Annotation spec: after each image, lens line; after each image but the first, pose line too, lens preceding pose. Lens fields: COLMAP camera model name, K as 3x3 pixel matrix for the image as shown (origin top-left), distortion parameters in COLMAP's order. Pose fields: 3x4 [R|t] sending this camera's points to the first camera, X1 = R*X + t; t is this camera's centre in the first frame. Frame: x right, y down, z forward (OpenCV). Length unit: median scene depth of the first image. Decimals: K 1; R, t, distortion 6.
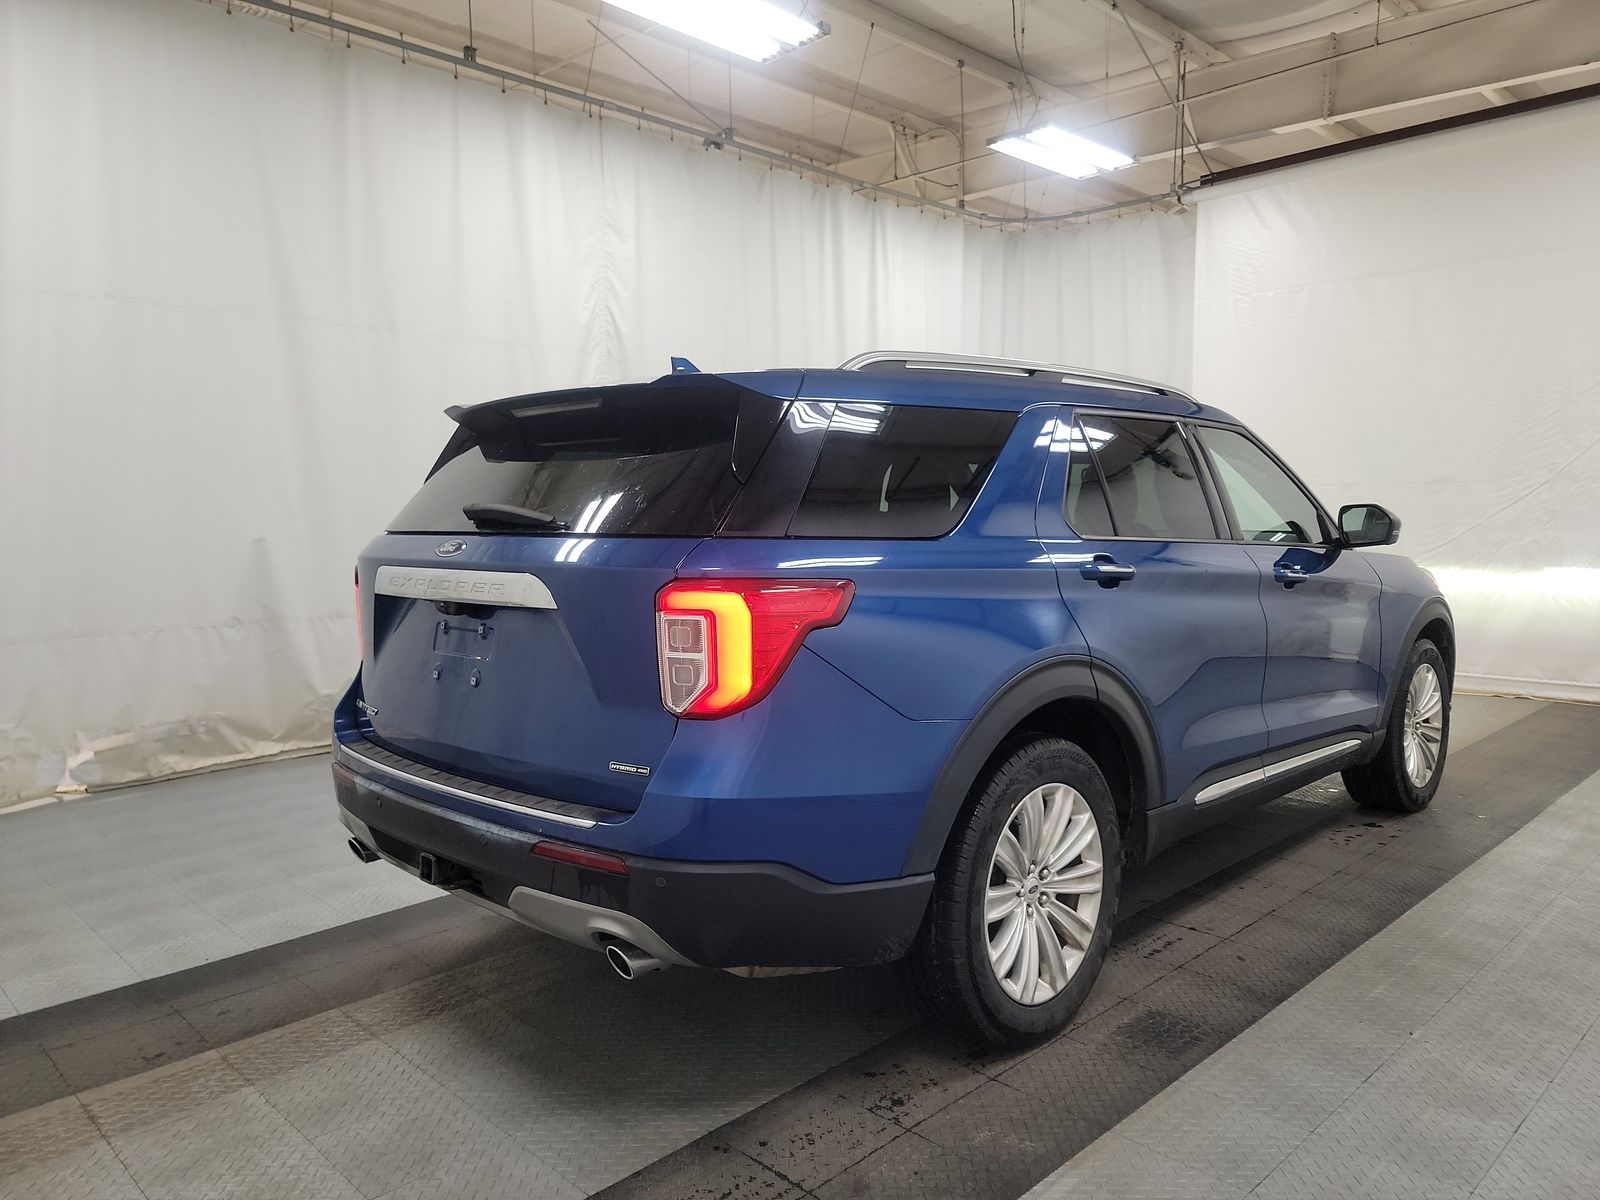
lens RADIAL K [[1119.2, 0, 806.0], [0, 1119.2, 593.0], [0, 0, 1]] dist [0.039084, -0.004555]
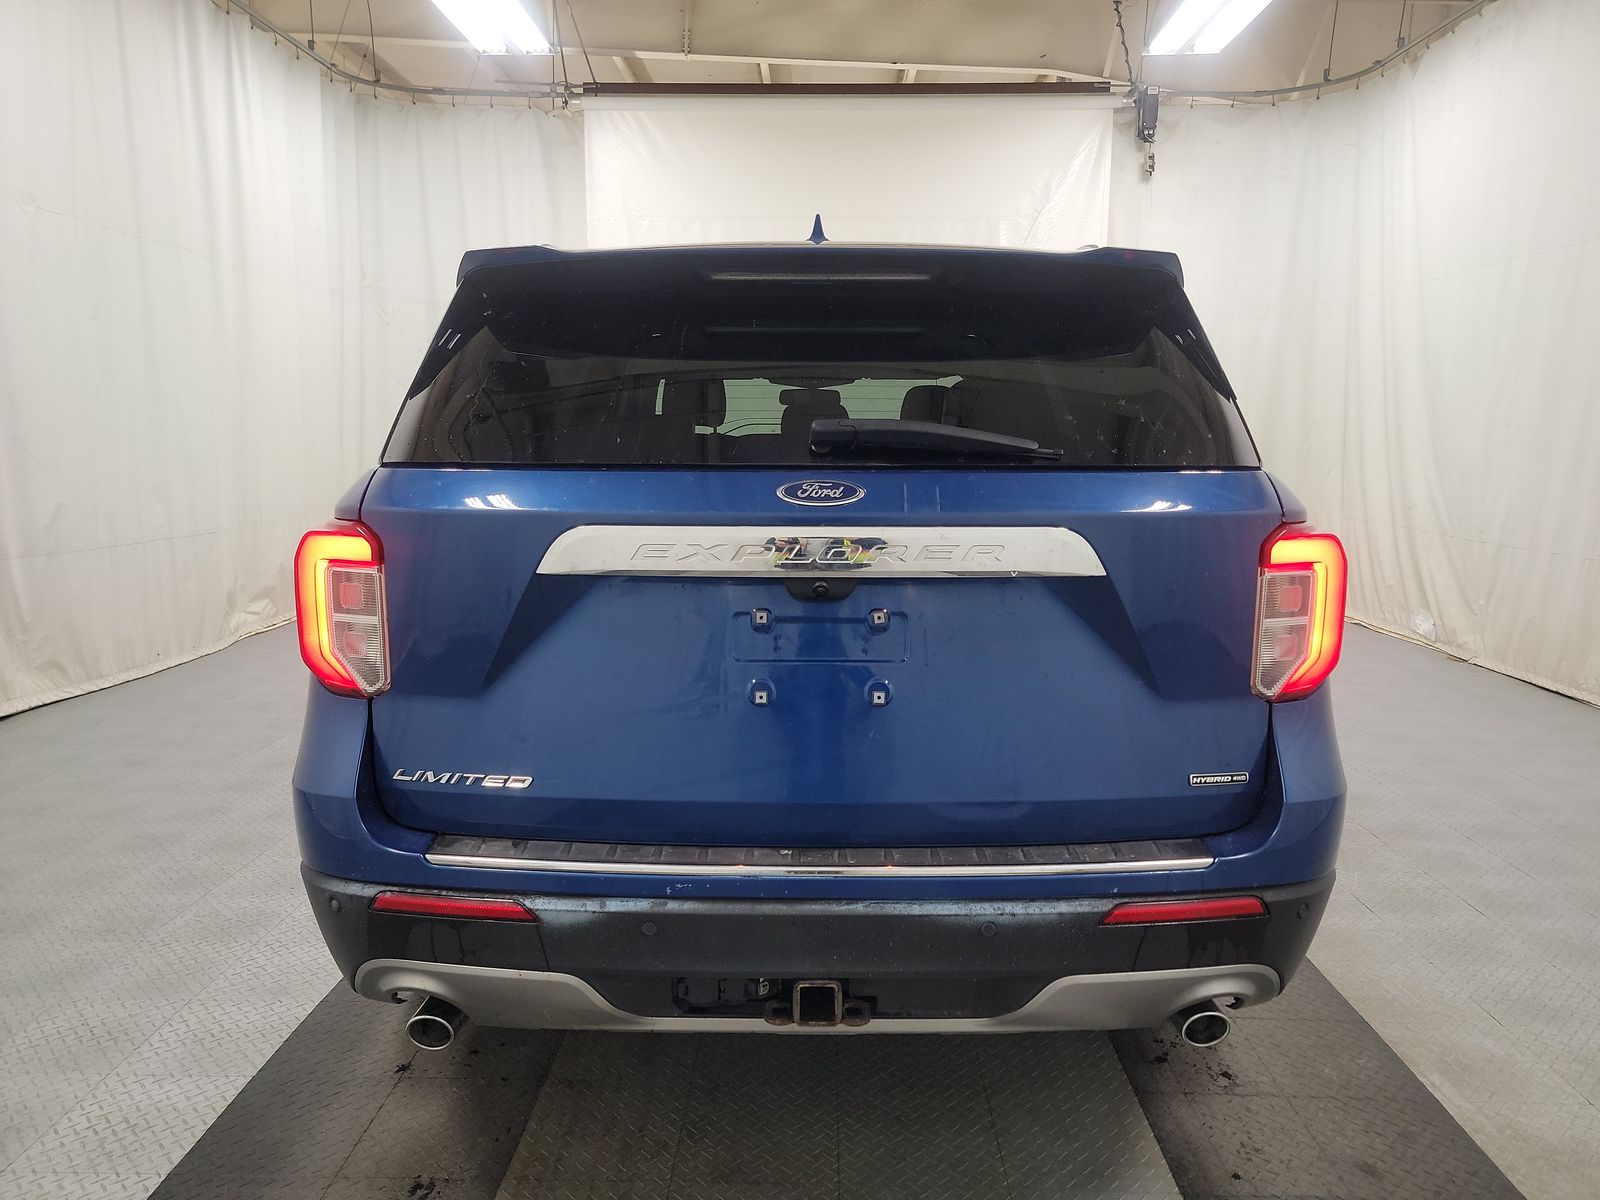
lens RADIAL K [[1119.2, 0, 806.0], [0, 1119.2, 593.0], [0, 0, 1]] dist [0.039084, -0.004555]
pose [[0.720291, -0.086364, 0.688275, -0.703011], [0.037862, 0.995635, 0.085308, -0.035162], [-0.692638, -0.035387, 0.720417, 0.523450]]
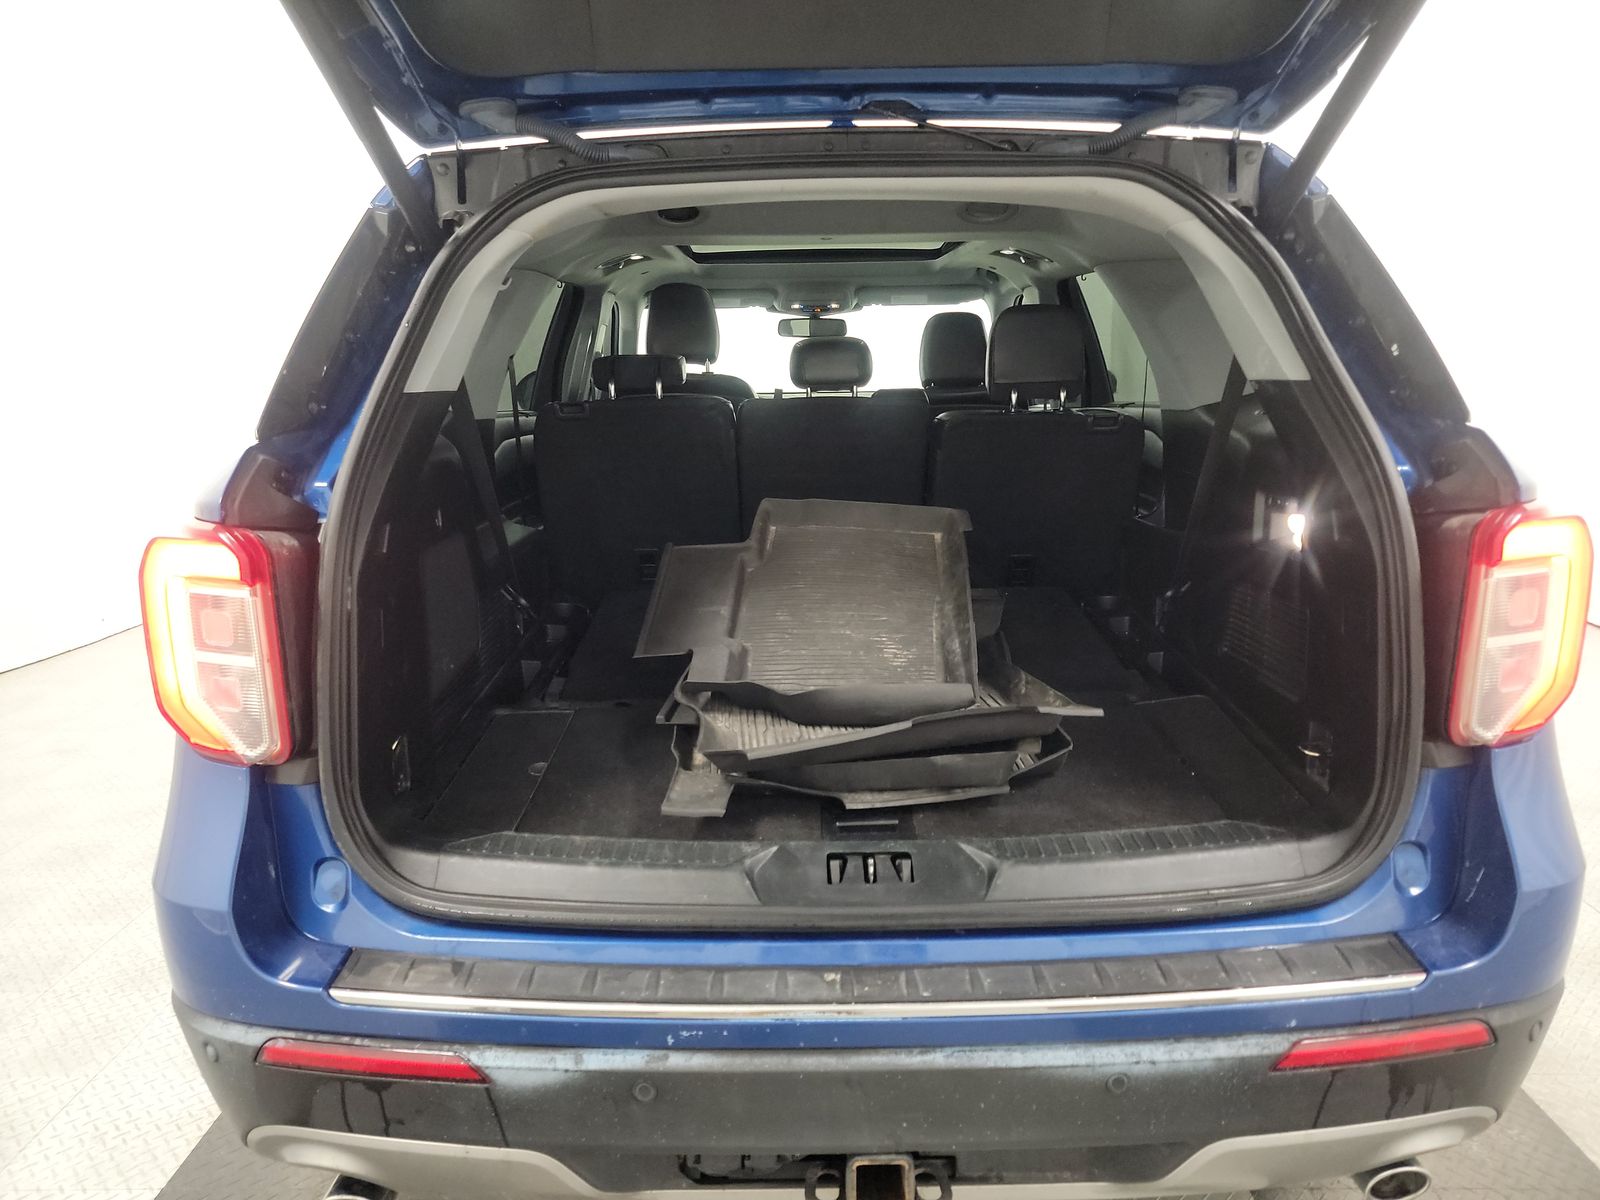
lens RADIAL K [[1093.0, 0, 807.0], [0, 1093.0, 575.4], [0, 0, 1]] dist [0.066600, -0.042671]
pose [[0.709232, -0.137023, 0.691530, -0.591185], [0.055856, 0.988767, 0.138633, -0.058363], [-0.702759, -0.059697, 0.708919, 0.670574]]
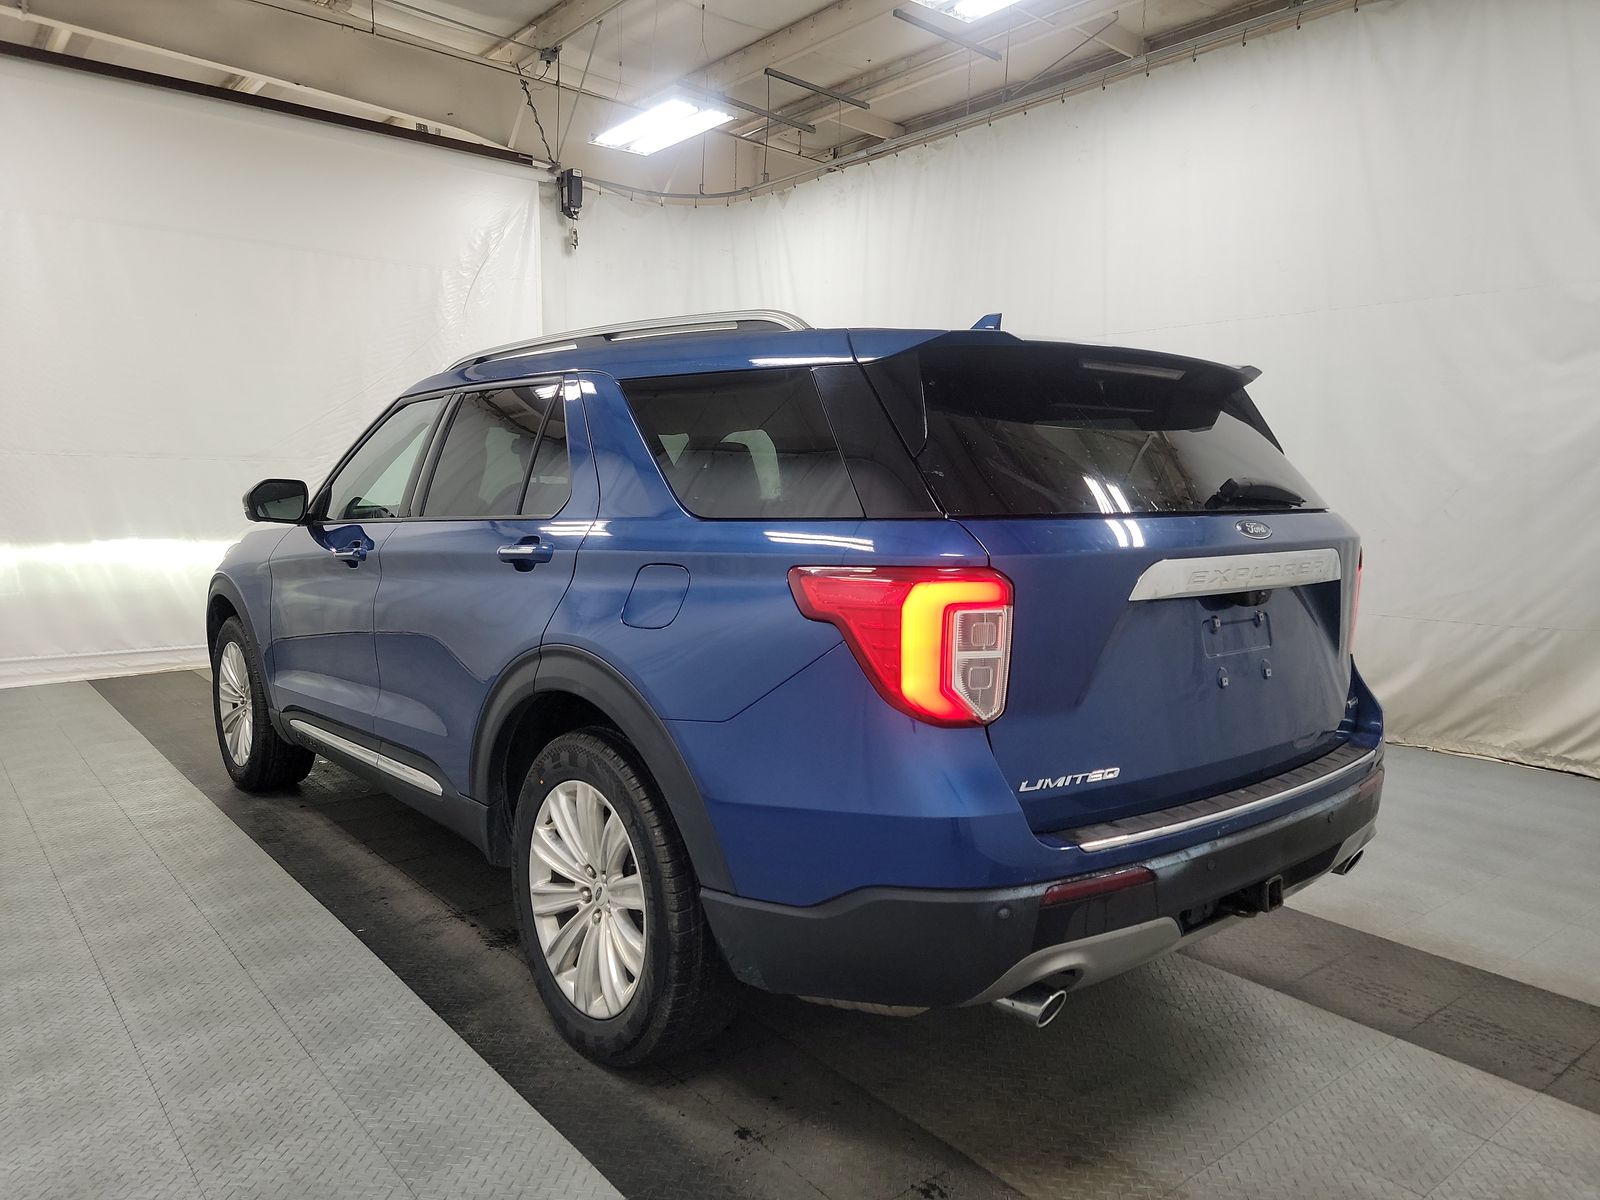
lens RADIAL K [[1107.8, 0, 807.3], [0, 1107.8, 605.2], [0, 0, 1]] dist [0.037569, -0.012795]
pose [[0.096436, -0.094859, 0.990809, -1.134975], [0.058856, 0.994250, 0.089460, -0.073970], [-0.993598, 0.049688, 0.101464, 1.179851]]
